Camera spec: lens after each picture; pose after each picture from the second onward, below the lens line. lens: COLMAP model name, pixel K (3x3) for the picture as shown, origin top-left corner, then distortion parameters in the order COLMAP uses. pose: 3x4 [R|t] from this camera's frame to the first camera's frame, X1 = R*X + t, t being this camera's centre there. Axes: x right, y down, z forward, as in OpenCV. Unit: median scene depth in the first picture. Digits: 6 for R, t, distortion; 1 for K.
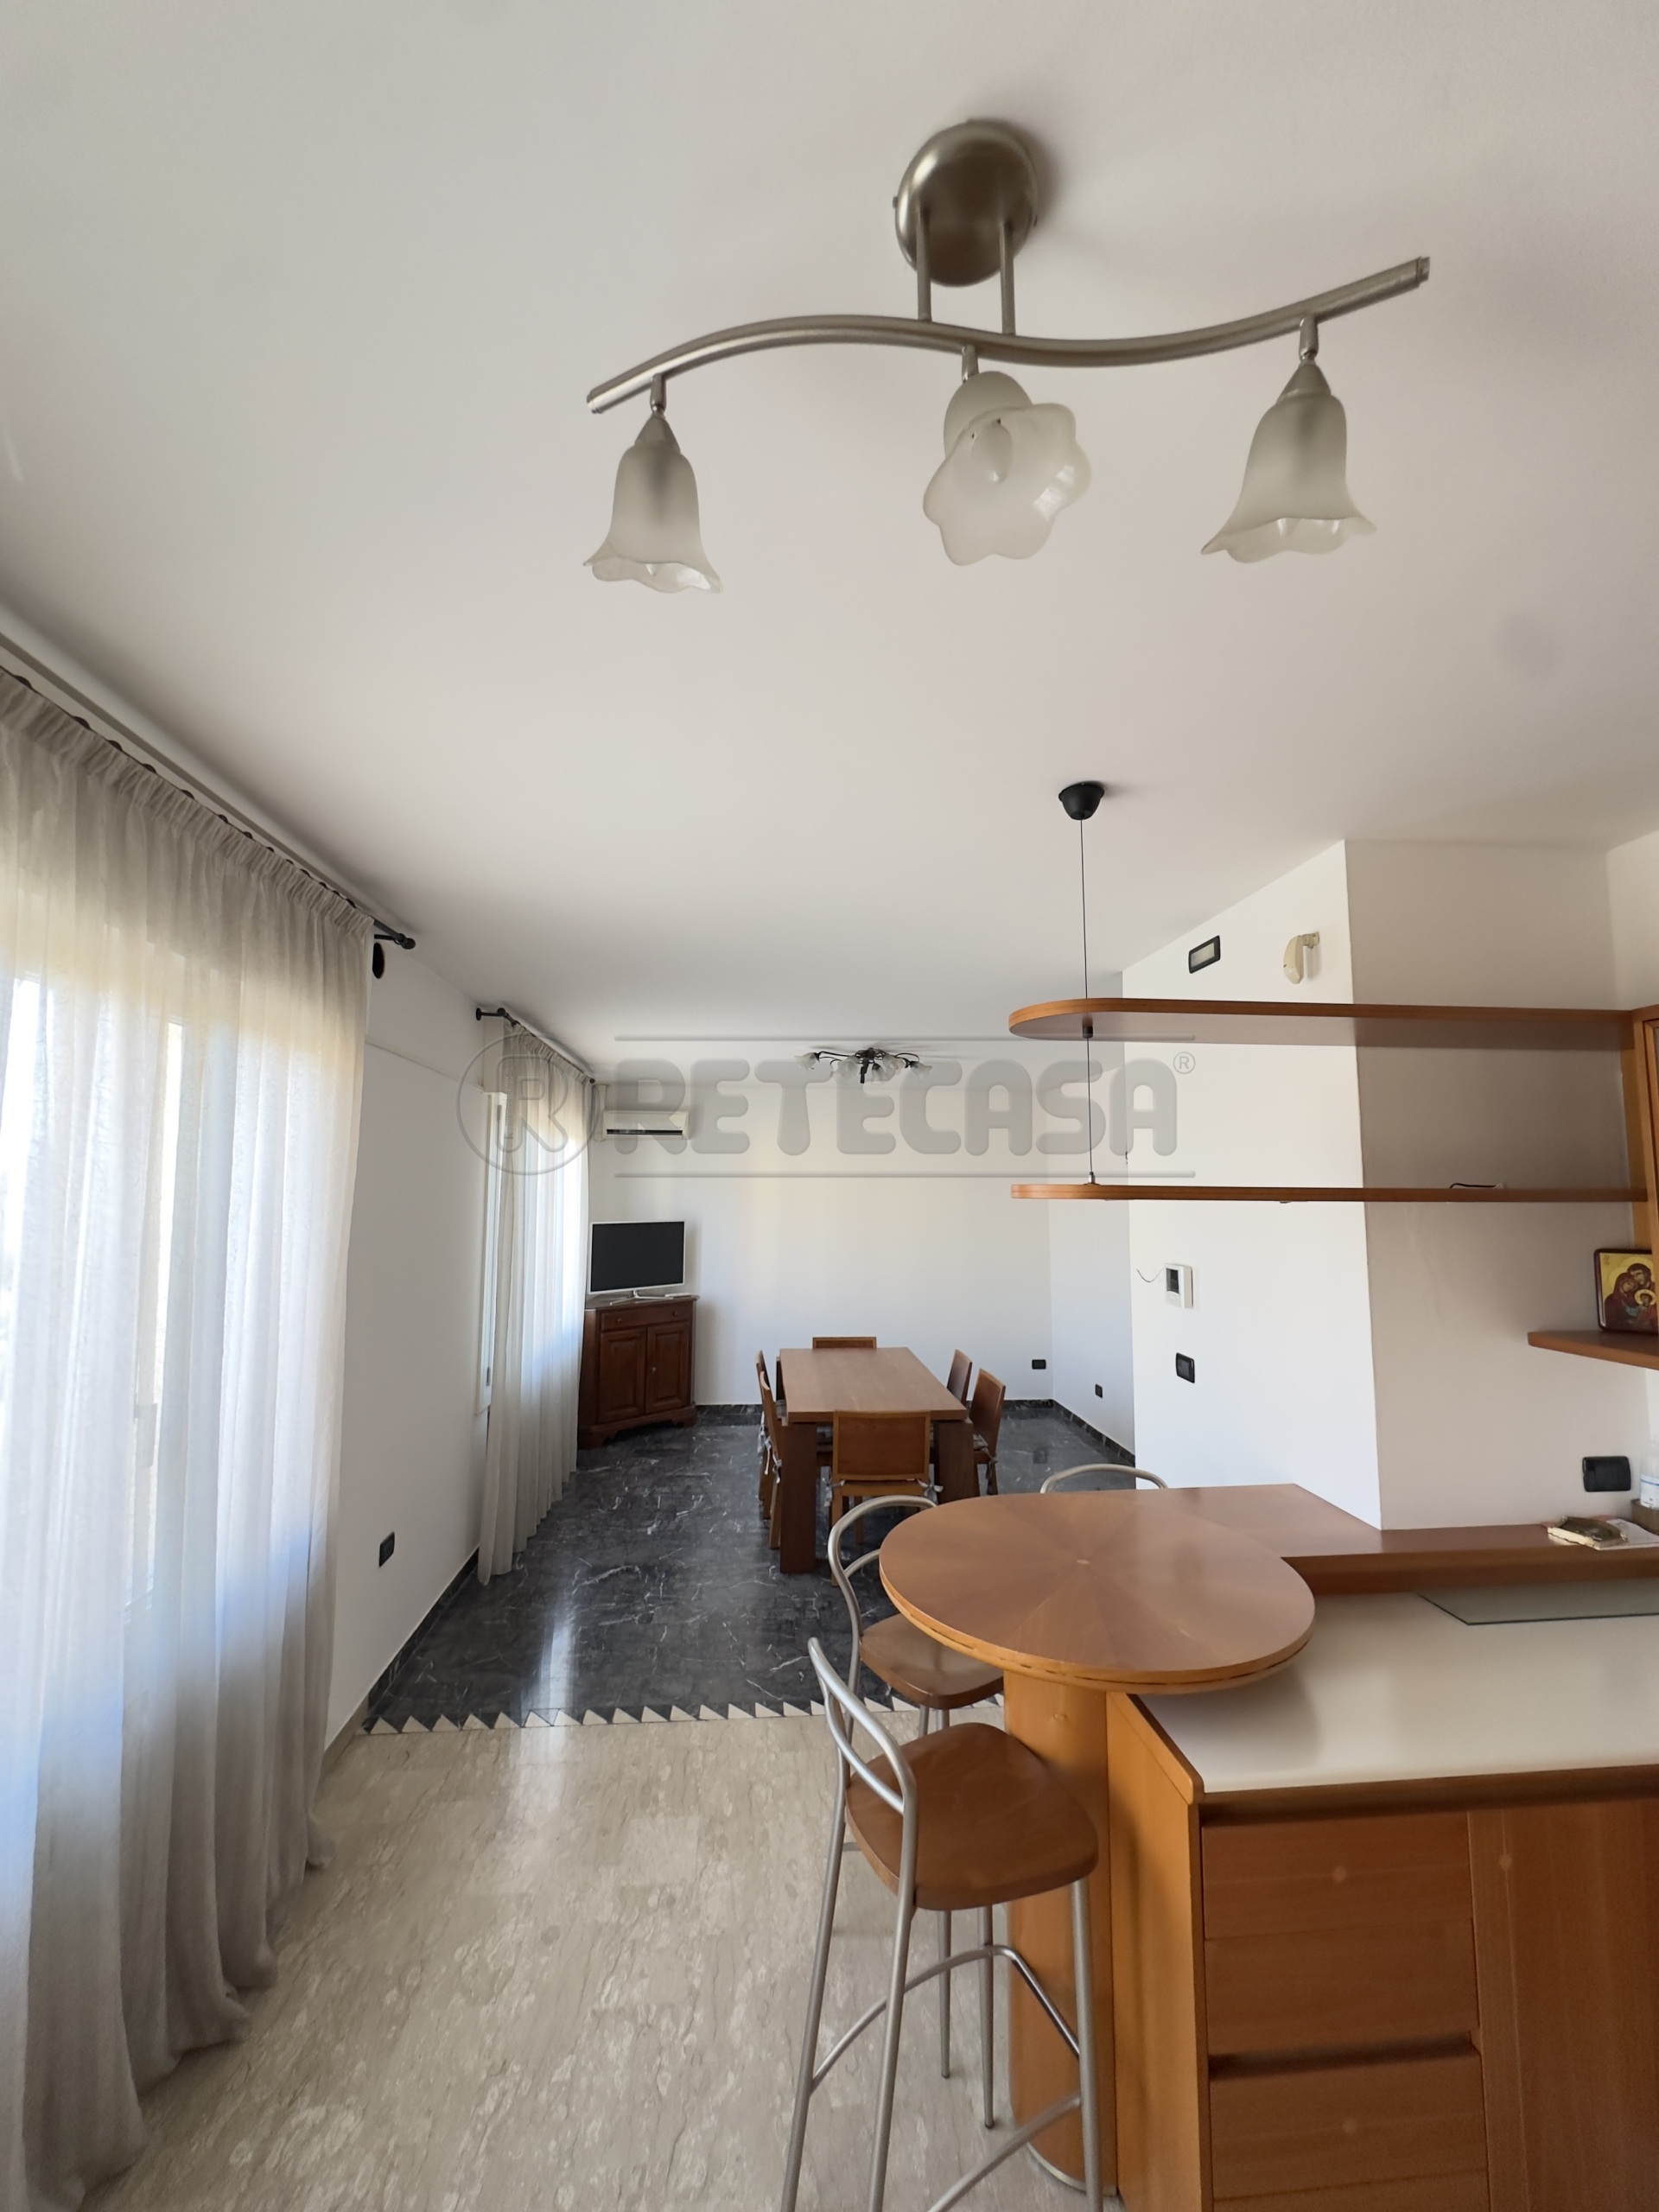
lens RADIAL K [[890.0, 0, 828.6], [0, 890.0, 1114.3], [0, 0, 1]] dist [-0.002388, 0.000665]
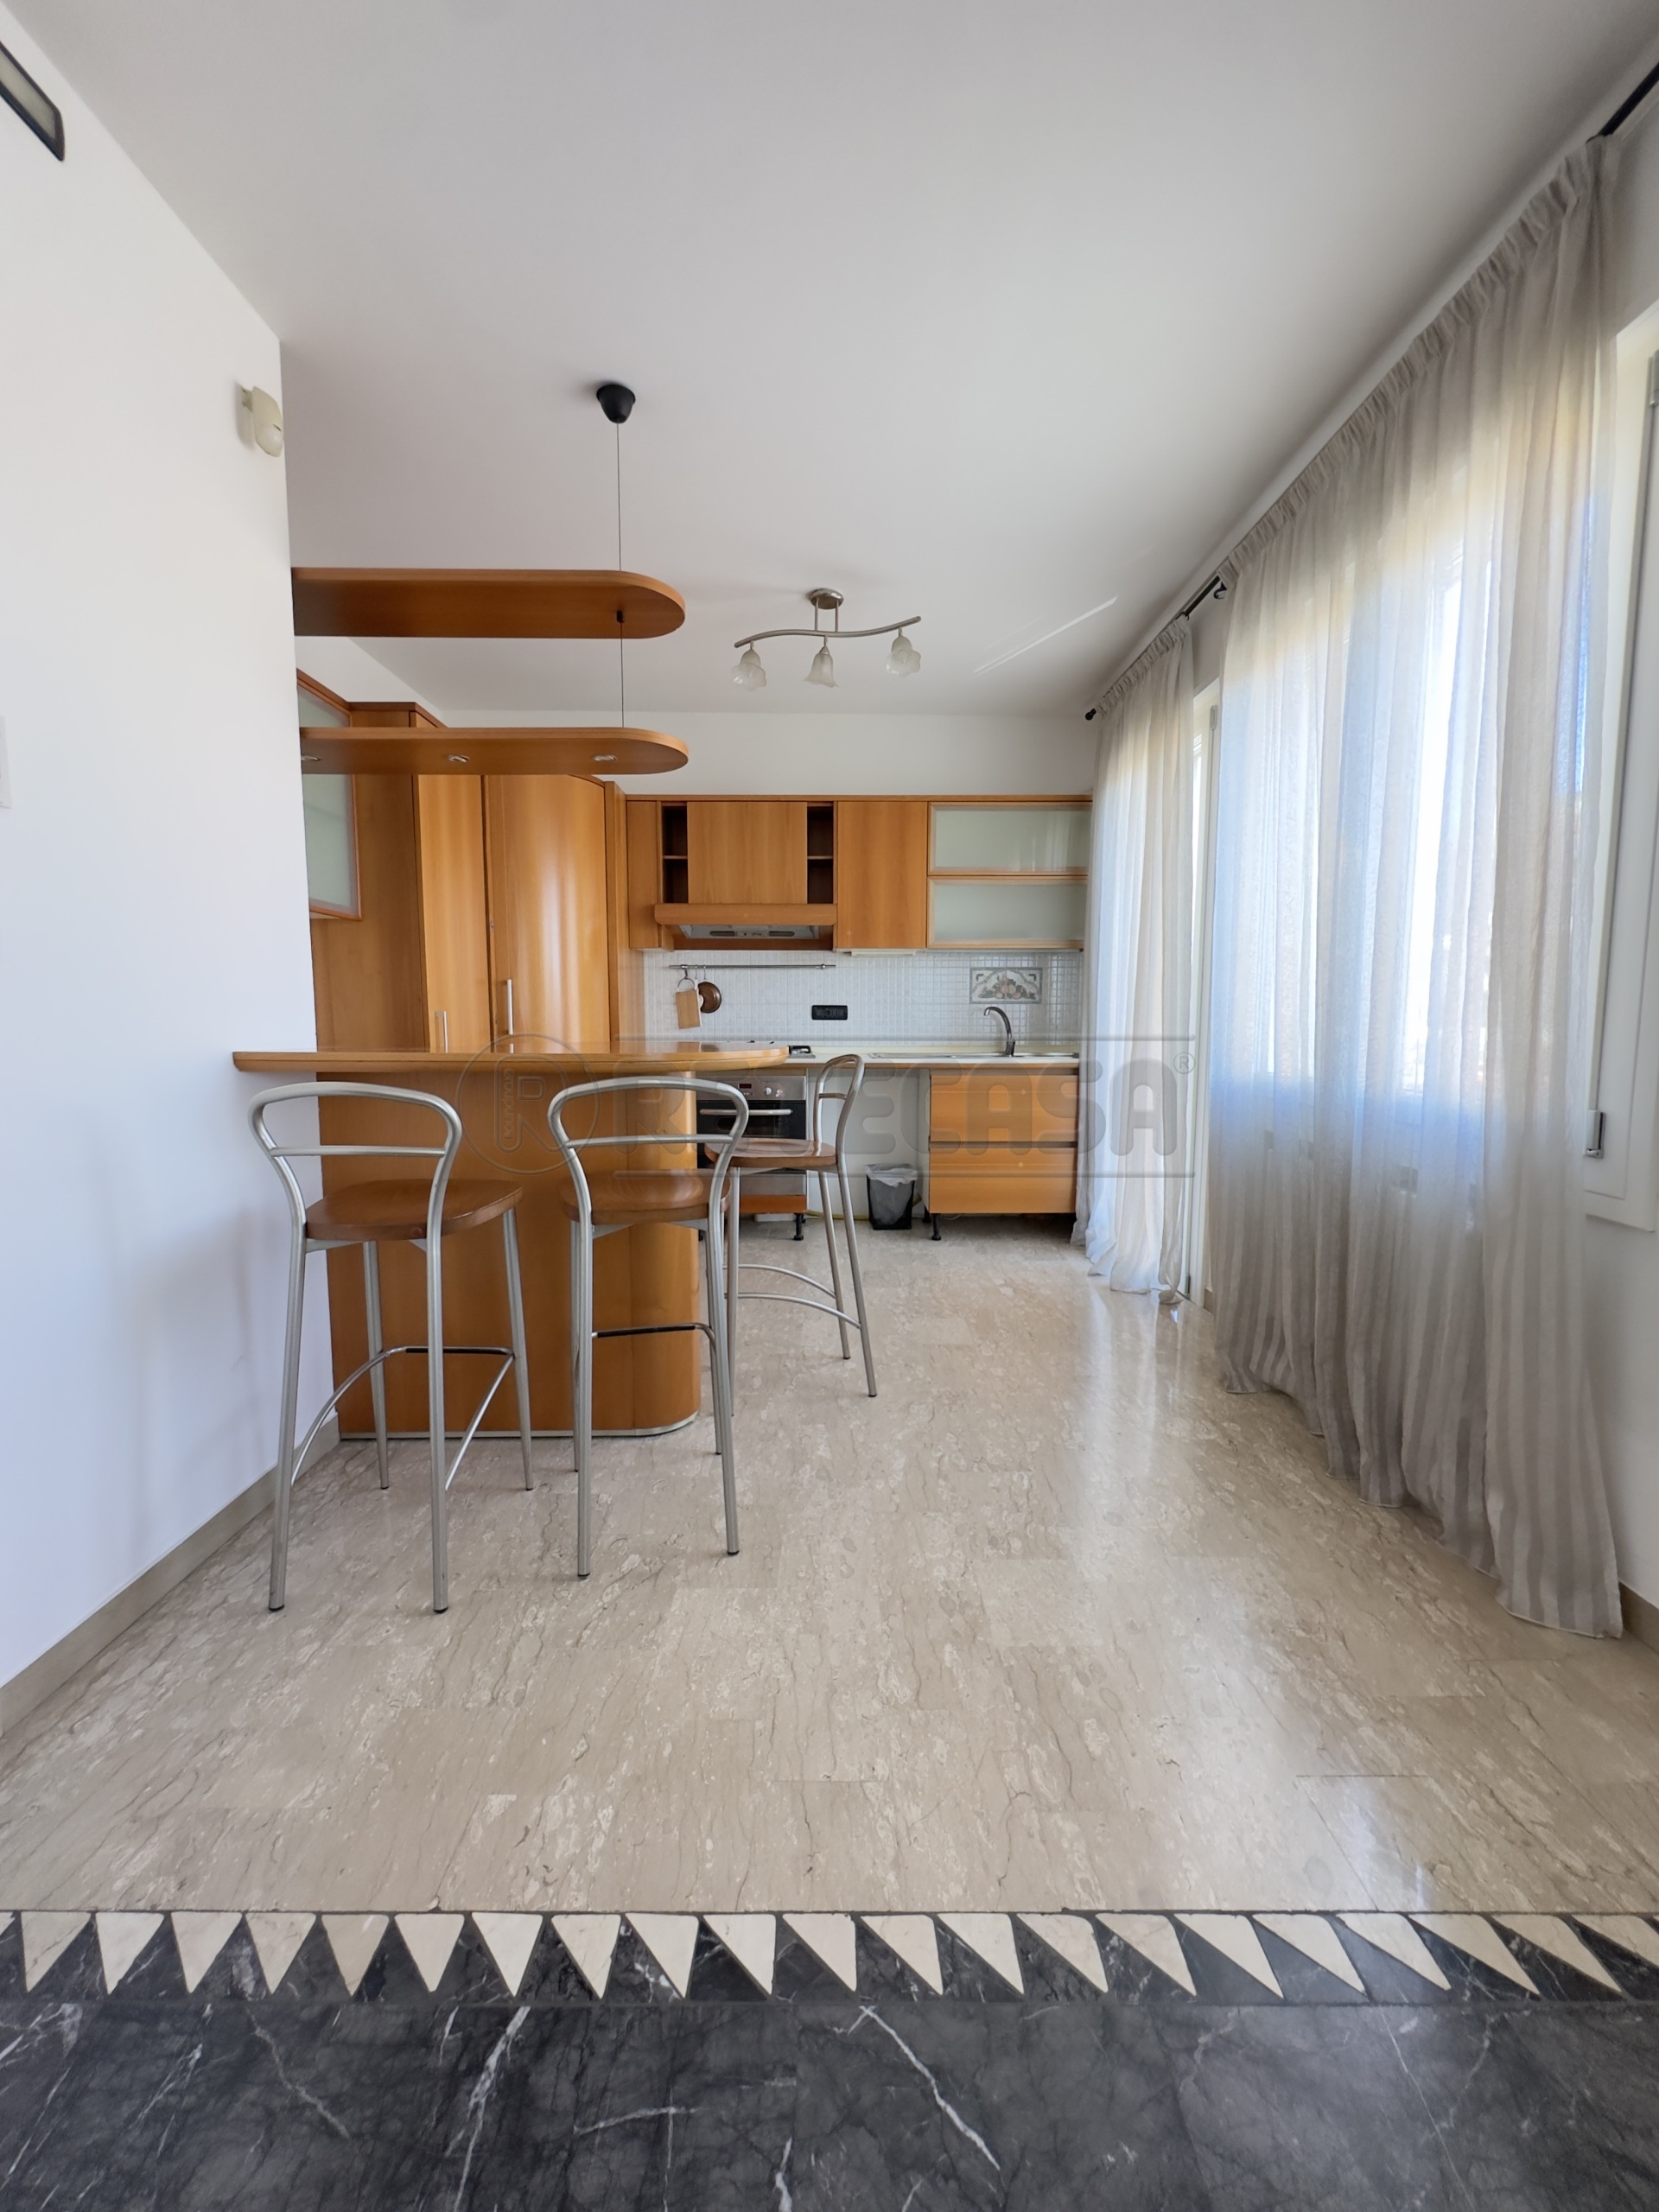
lens RADIAL K [[890.0, 0, 827.5], [0, 890.0, 1102.5], [0, 0, 1]] dist [-0.002388, 0.000665]
pose [[-0.996063, -0.013181, 0.087667, -0.068251], [-0.012448, 0.999883, 0.008900, 0.355773], [-0.087774, 0.007774, -0.996110, 1.397779]]
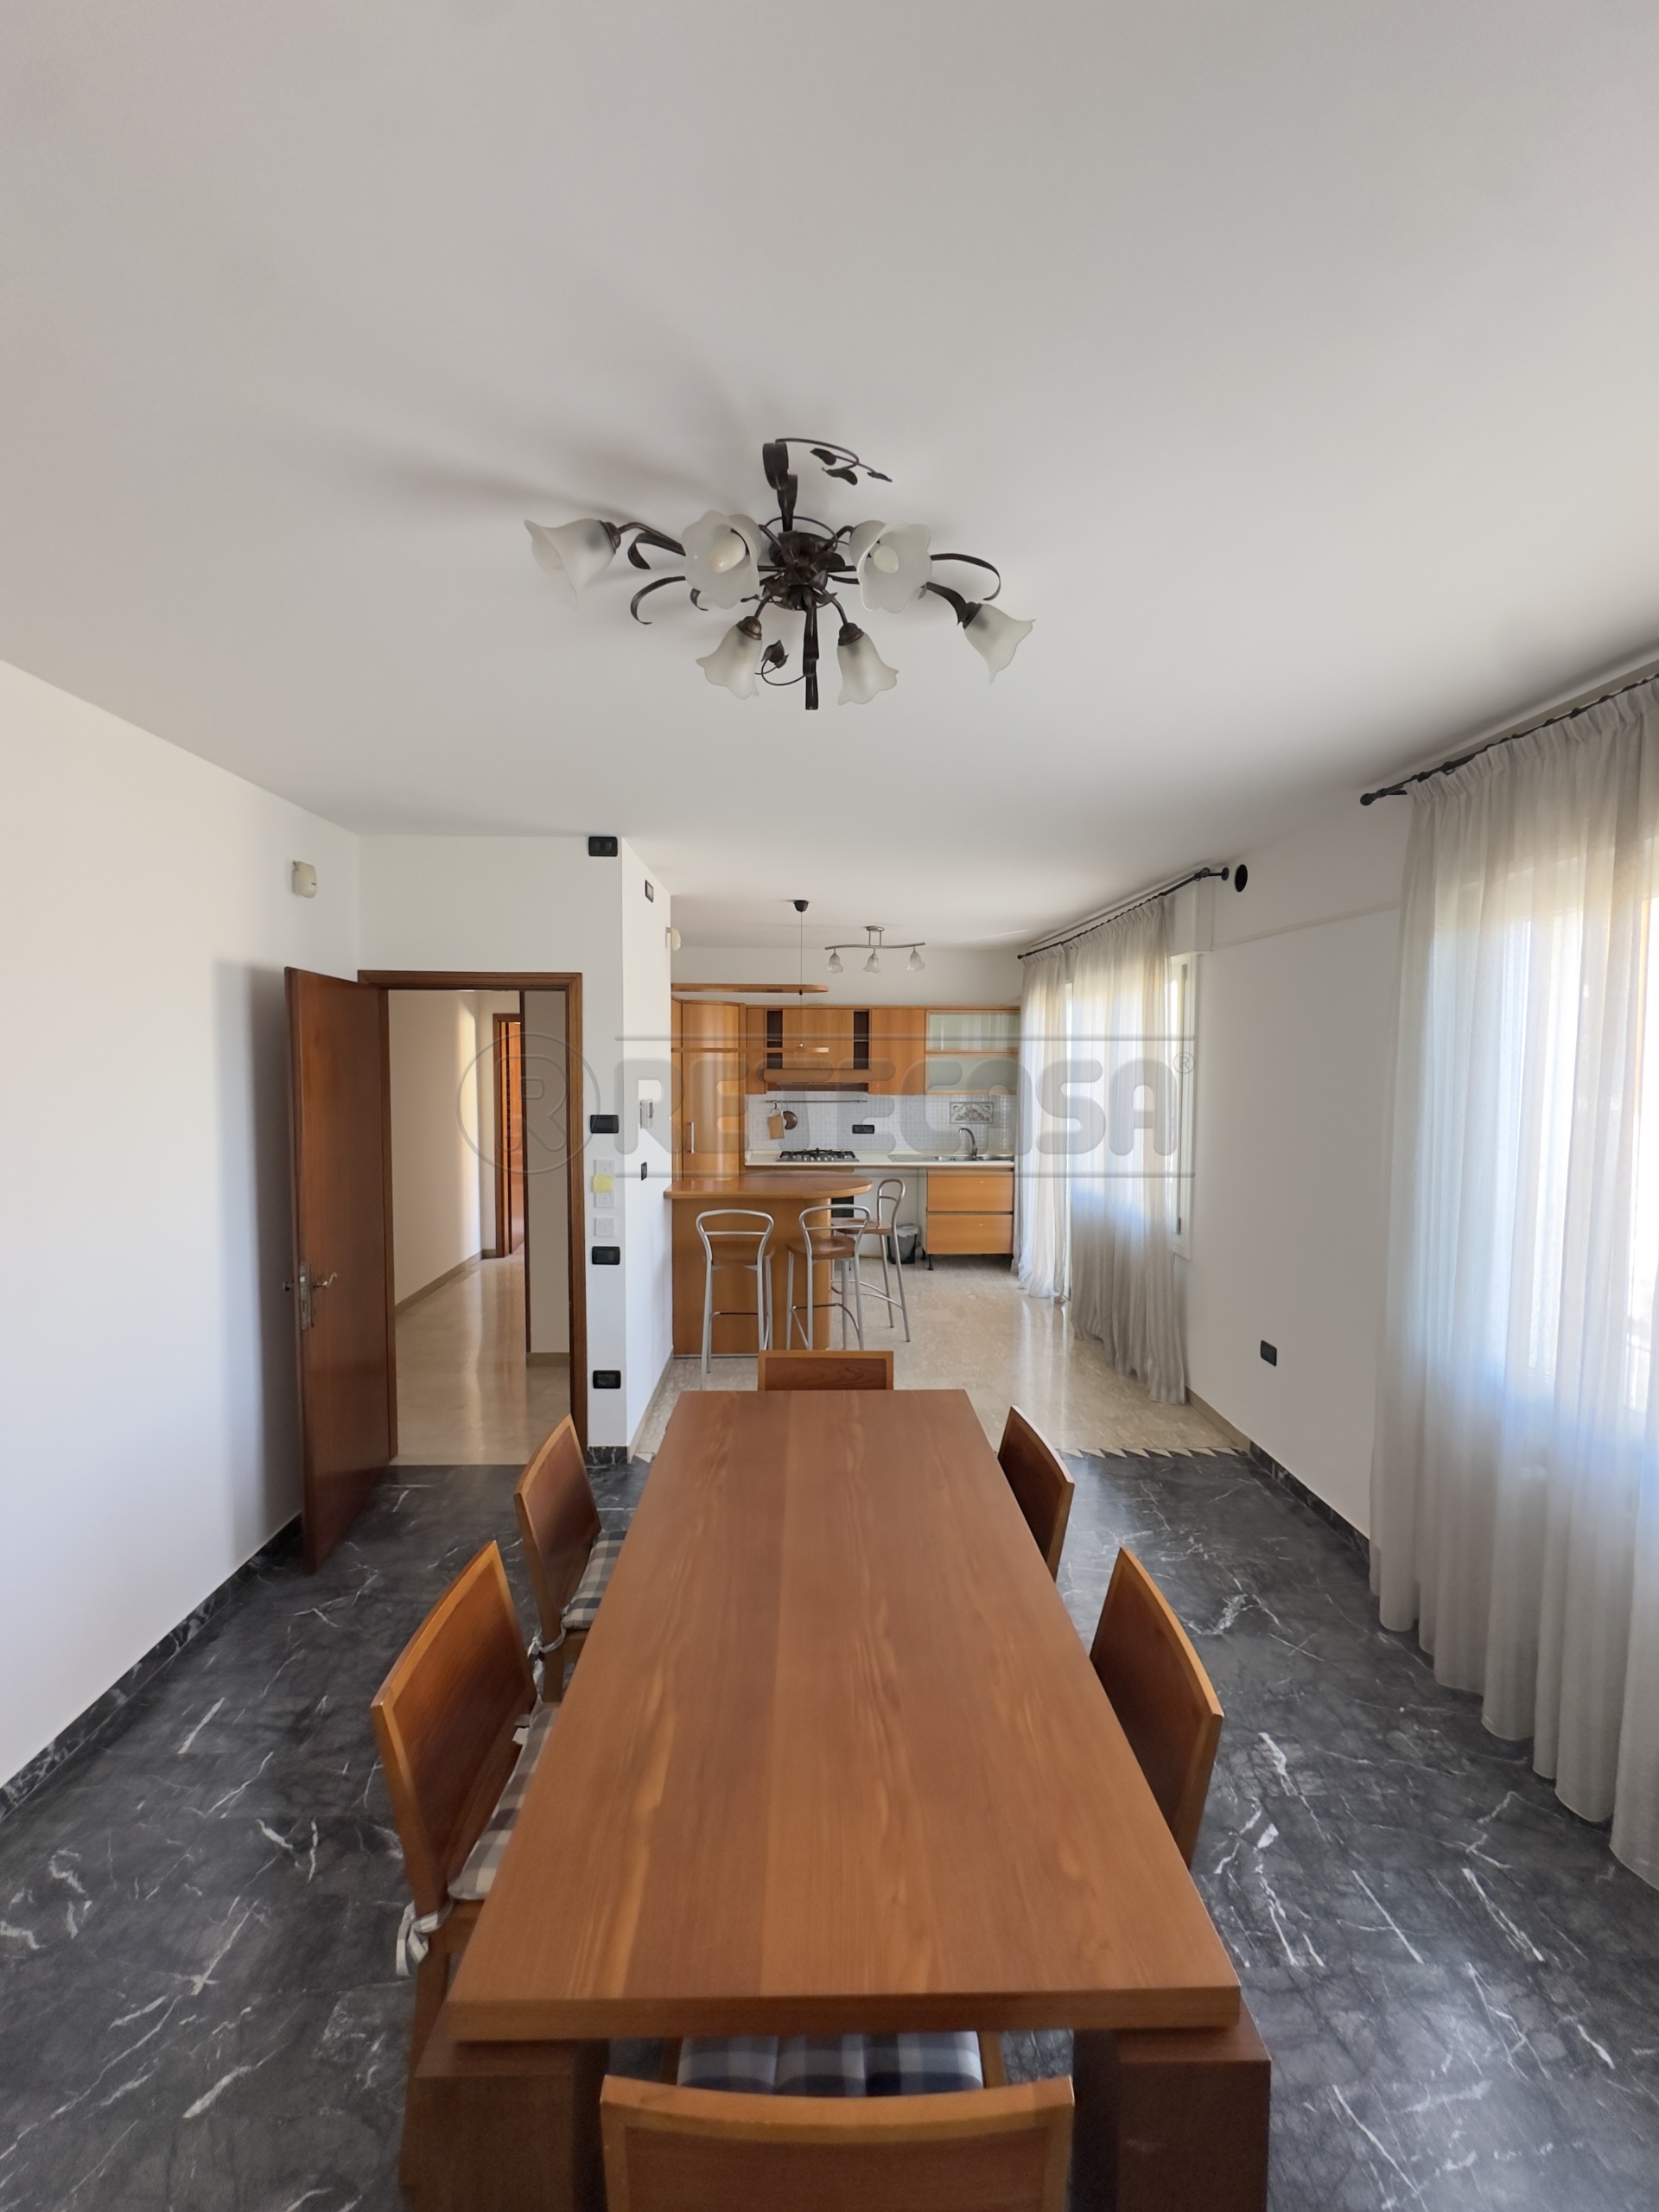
lens RADIAL K [[890.0, 0, 825.9], [0, 890.0, 1103.3], [0, 0, 1]] dist [-0.002388, 0.000665]
pose [[-0.998185, -0.011156, 0.059176, 0.027538], [-0.013097, 0.999385, -0.032522, 0.218398], [-0.058777, -0.033238, -0.997718, 2.399160]]
